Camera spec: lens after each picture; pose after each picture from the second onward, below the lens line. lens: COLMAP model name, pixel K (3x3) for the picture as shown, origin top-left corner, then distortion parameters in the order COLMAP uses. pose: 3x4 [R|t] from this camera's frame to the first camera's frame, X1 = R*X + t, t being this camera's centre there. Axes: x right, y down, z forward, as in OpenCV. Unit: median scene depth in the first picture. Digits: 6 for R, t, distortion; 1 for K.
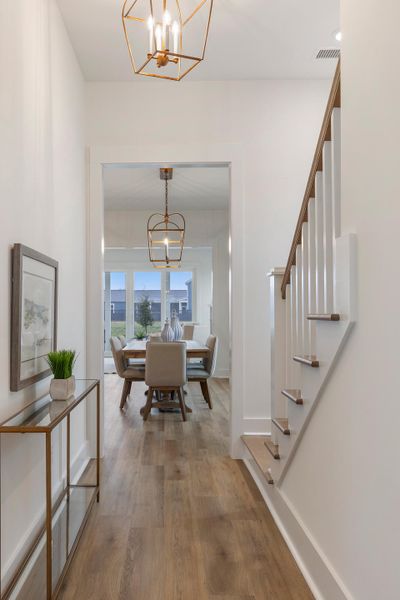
lens RADIAL K [[513.7, 0, 198.2], [0, 513.7, 302.4], [0, 0, 1]] dist [0.010305, 0.000651]
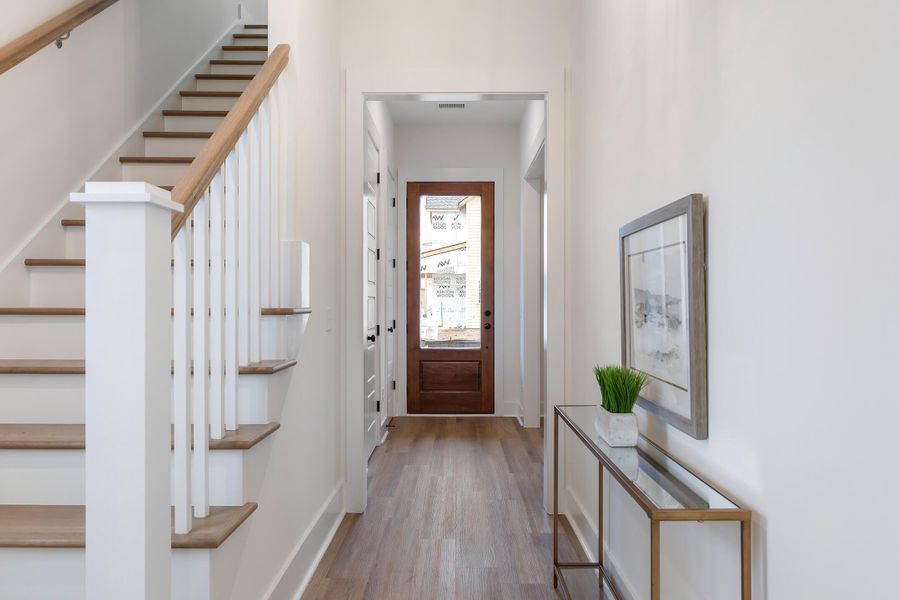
lens RADIAL K [[733.6, 0, 450.2], [0, 733.6, 301.0], [0, 0, 1]] dist [0.003625, 0.000271]
pose [[-0.997627, 0.003299, 0.068776, -0.125868], [0.001556, 0.999677, -0.025383, 0.035850], [-0.068838, -0.025216, -0.997309, 1.946781]]
